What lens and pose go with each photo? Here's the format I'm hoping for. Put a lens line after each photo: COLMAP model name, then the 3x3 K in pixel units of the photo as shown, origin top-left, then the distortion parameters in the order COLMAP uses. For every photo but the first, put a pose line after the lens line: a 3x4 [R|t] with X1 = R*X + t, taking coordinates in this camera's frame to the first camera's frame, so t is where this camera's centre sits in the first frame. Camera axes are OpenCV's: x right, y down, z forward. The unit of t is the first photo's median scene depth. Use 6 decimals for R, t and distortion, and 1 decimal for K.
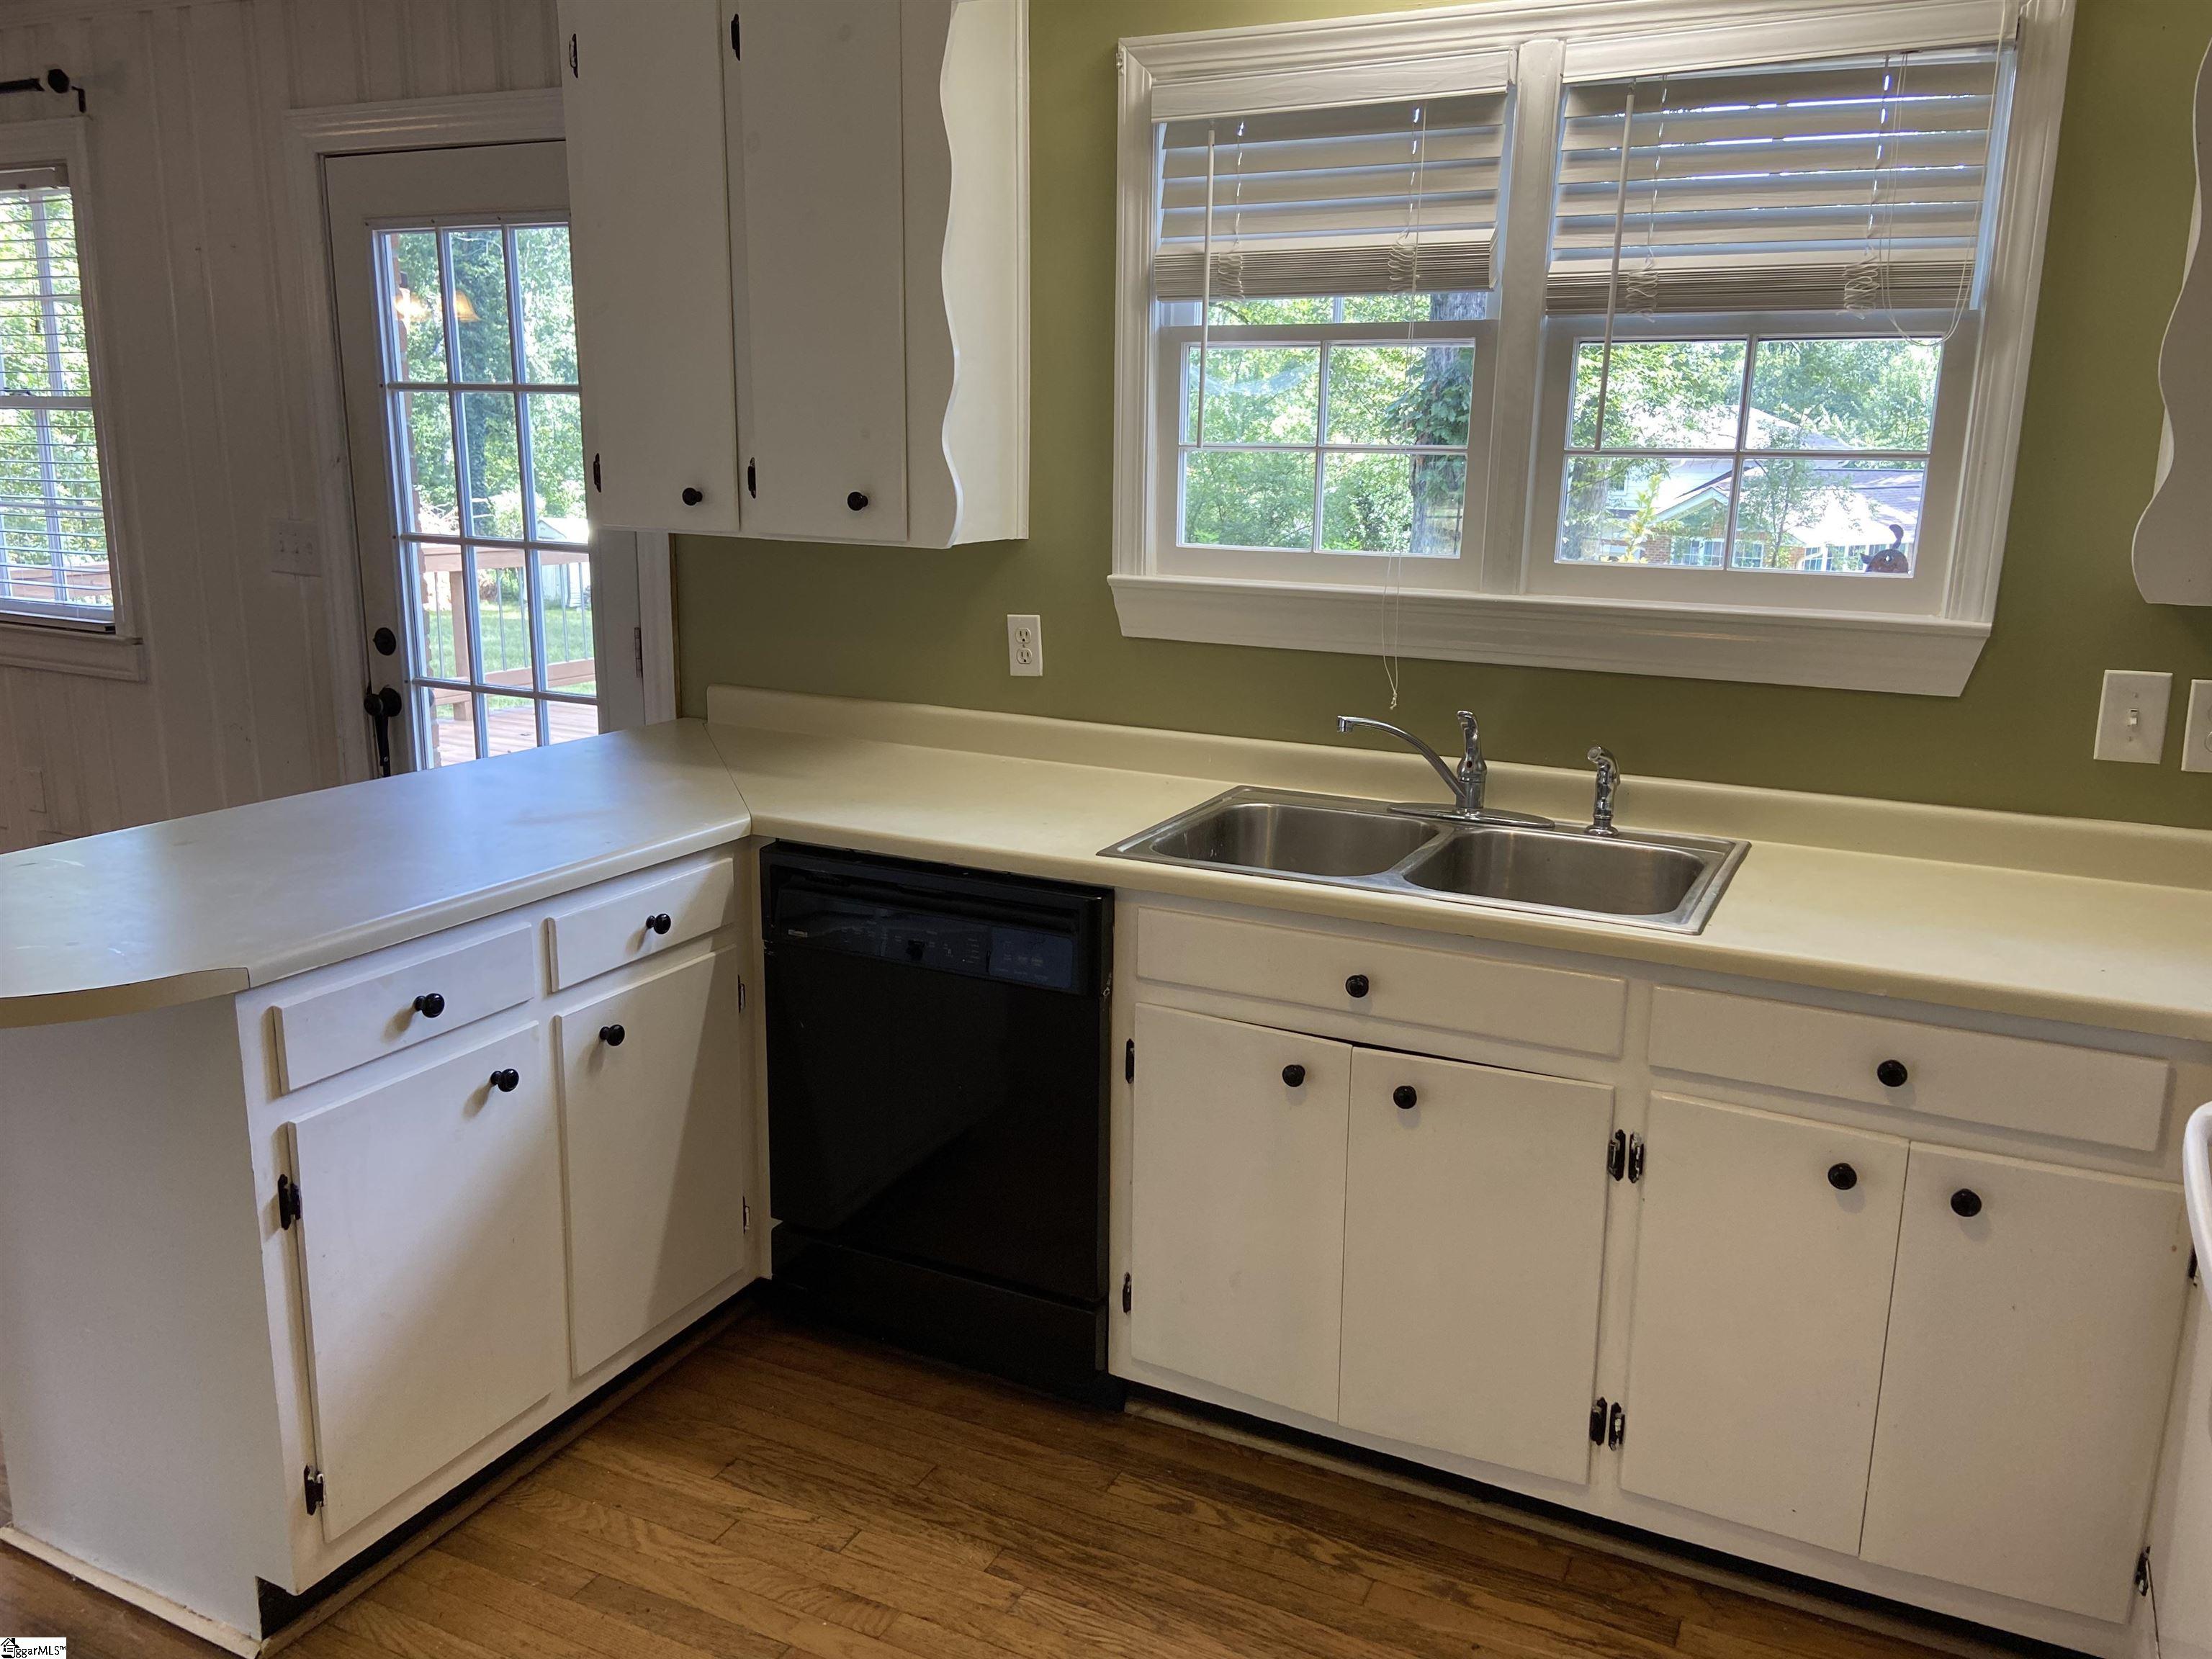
lens RADIAL K [[1666.6, 0, 1117.5], [0, 1666.6, 822.4], [0, 0, 1]] dist [0.108375, -0.130571]
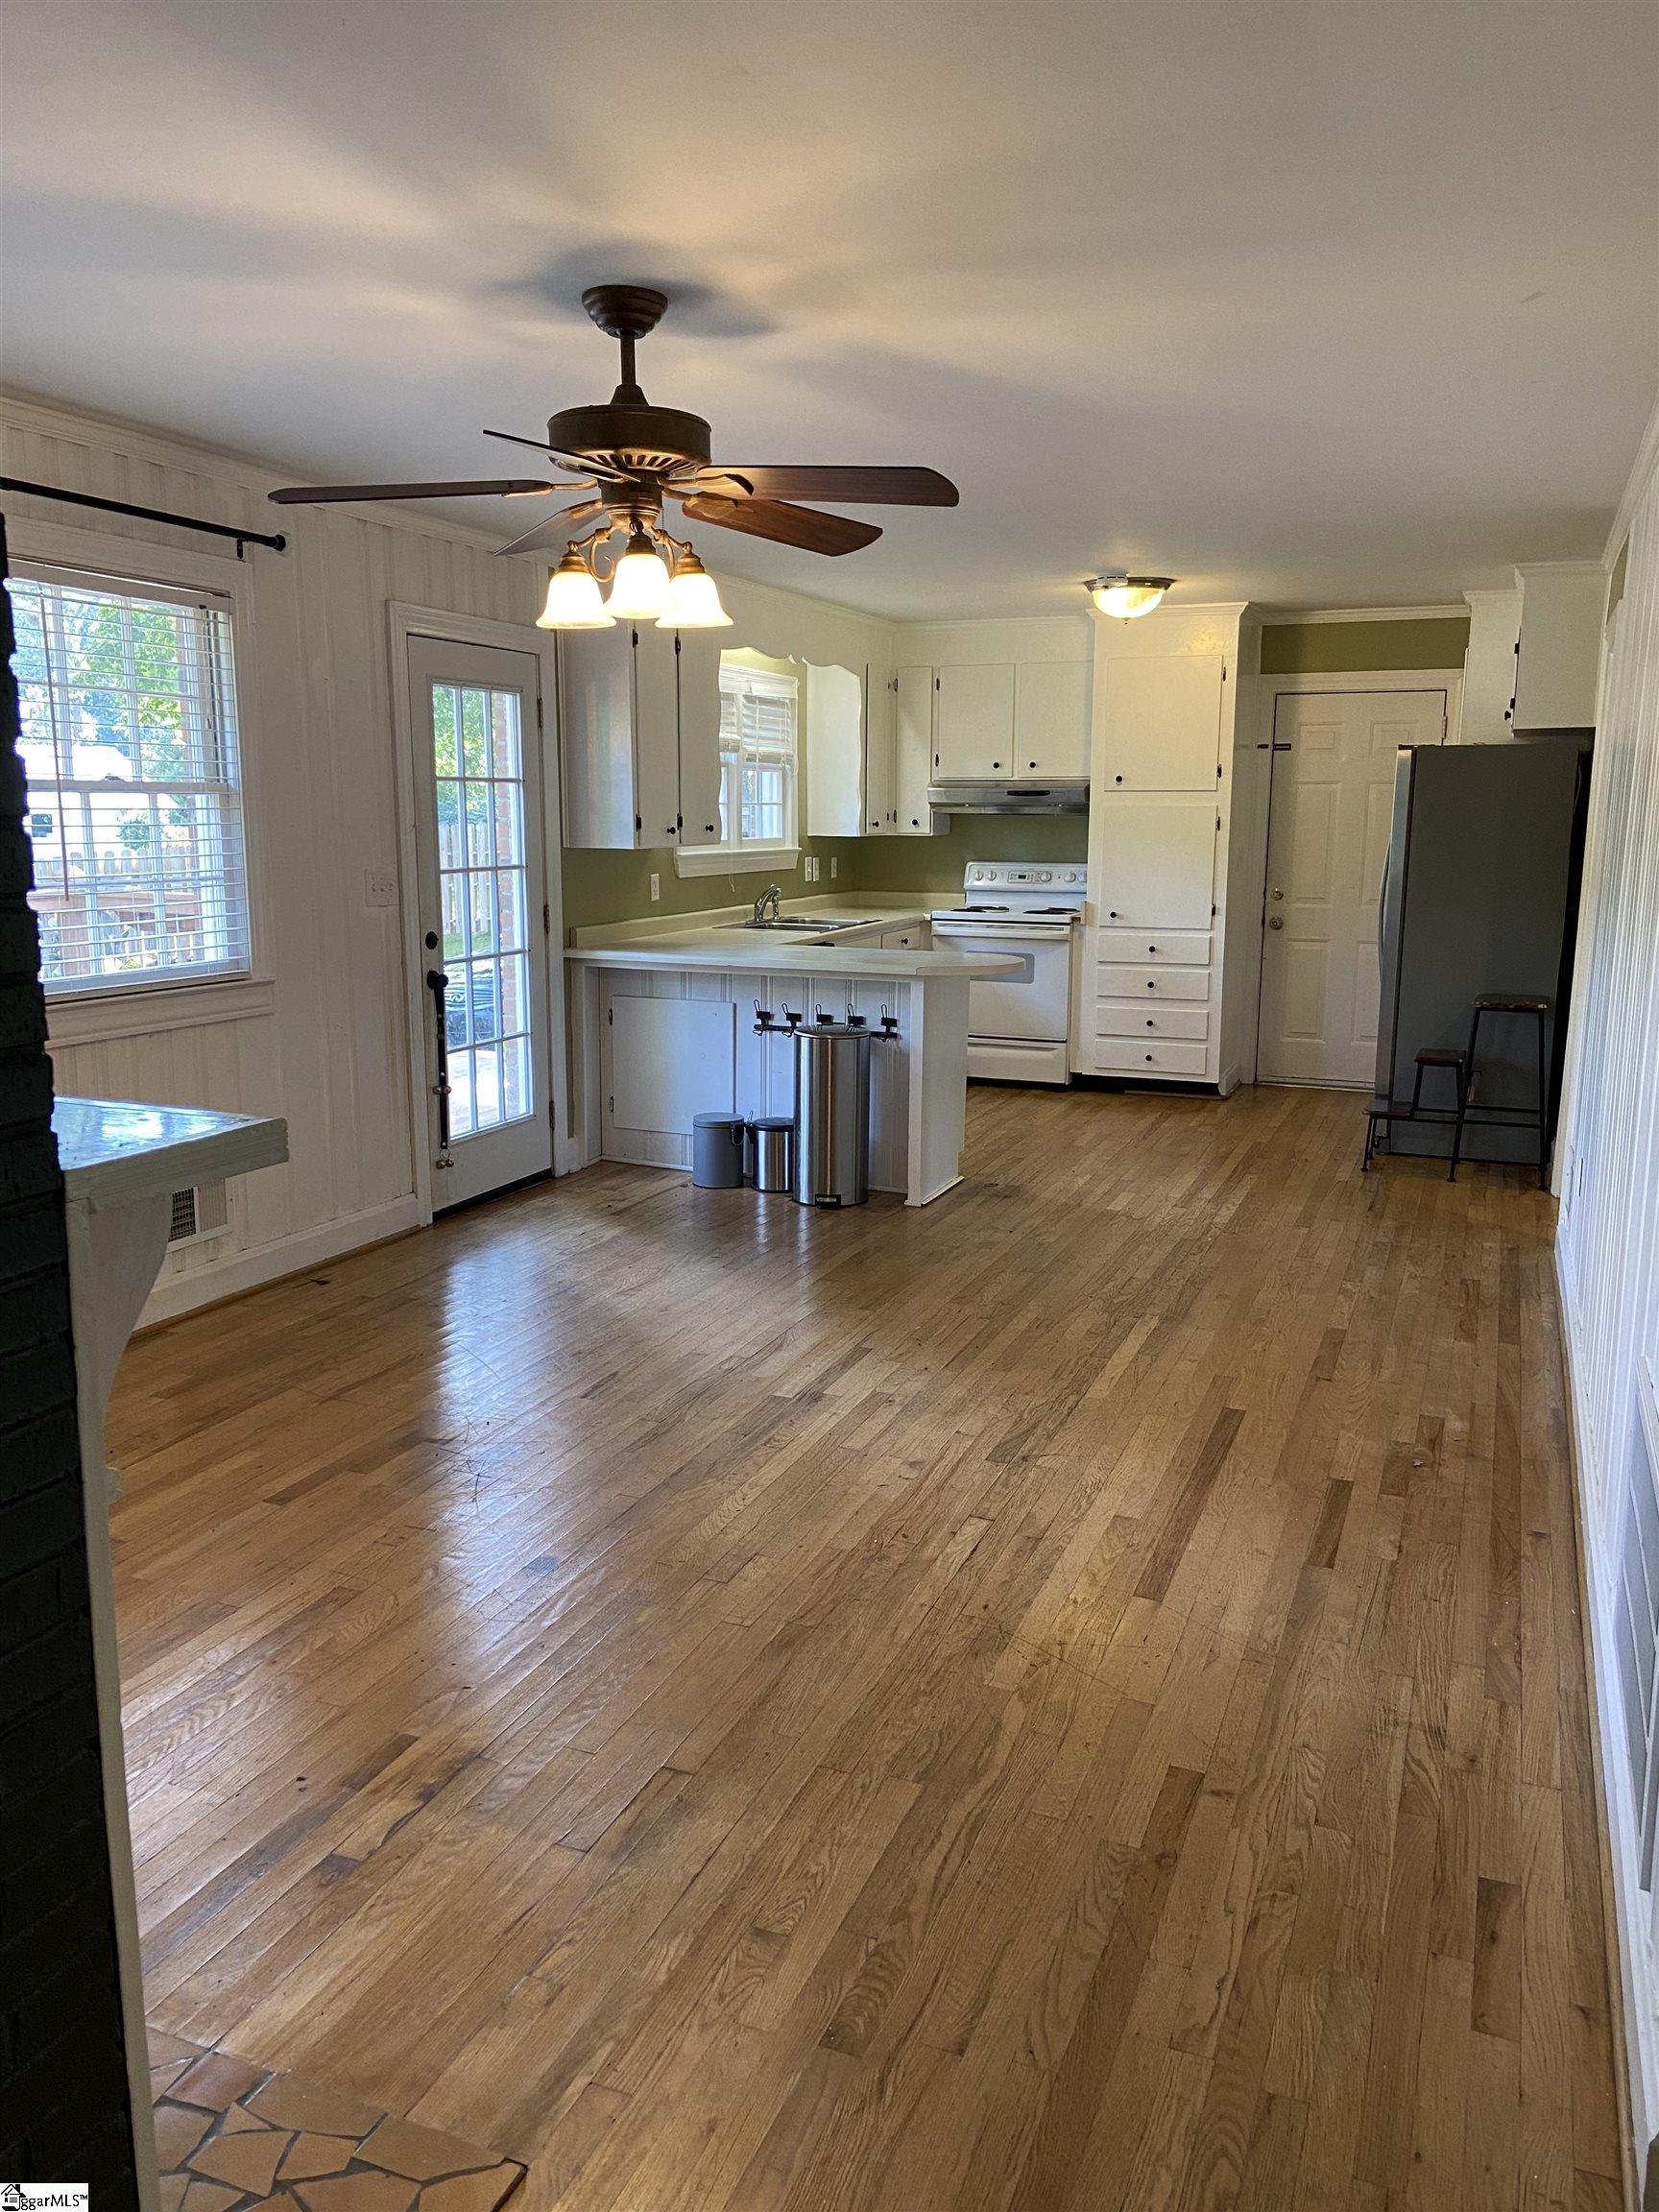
lens RADIAL K [[1666.6, 0, 837.0], [0, 1666.6, 1087.4], [0, 0, 1]] dist [0.108375, -0.130571]
pose [[-0.081979, -0.188383, 0.978668, -2.882976], [0.213020, 0.955969, 0.201857, -0.303223], [-0.973603, 0.225024, -0.038240, 1.054342]]
